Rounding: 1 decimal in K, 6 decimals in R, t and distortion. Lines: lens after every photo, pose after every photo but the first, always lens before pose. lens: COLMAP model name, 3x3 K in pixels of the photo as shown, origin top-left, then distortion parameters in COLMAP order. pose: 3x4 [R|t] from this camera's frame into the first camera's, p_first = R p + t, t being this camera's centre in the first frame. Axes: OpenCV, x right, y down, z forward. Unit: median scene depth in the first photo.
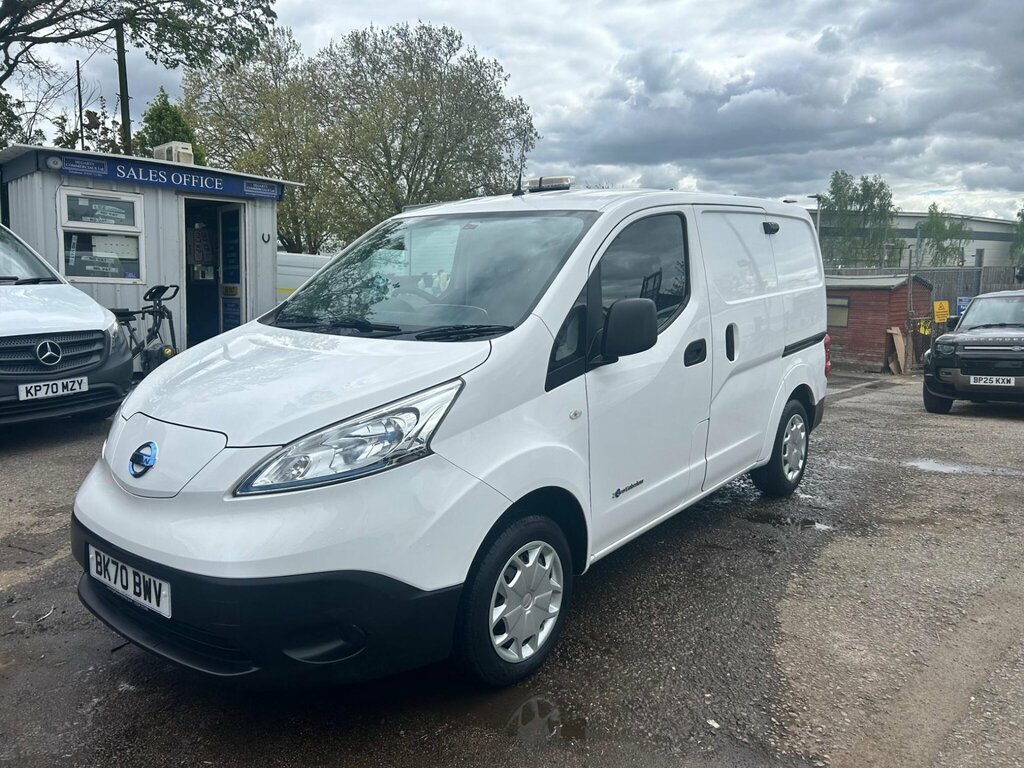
lens RADIAL K [[765.4, 0, 512.1], [0, 765.4, 382.3], [0, 0, 1]] dist [0.045910, -0.034766]
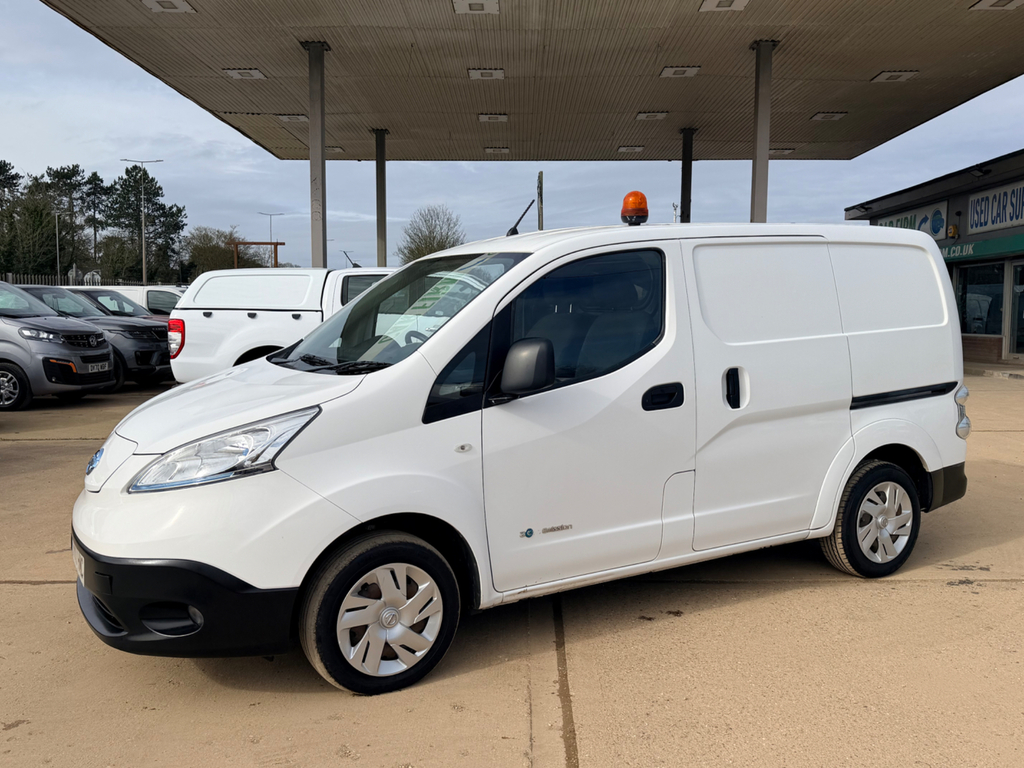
lens RADIAL K [[926.8, 0, 504.1], [0, 926.8, 381.7], [0, 0, 1]] dist [0.088408, -0.014741]
pose [[0.928092, 0.029621, -0.371170, 0.478318], [-0.050652, 0.997608, -0.047040, 0.006441], [0.368889, 0.062457, 0.927373, -0.121737]]
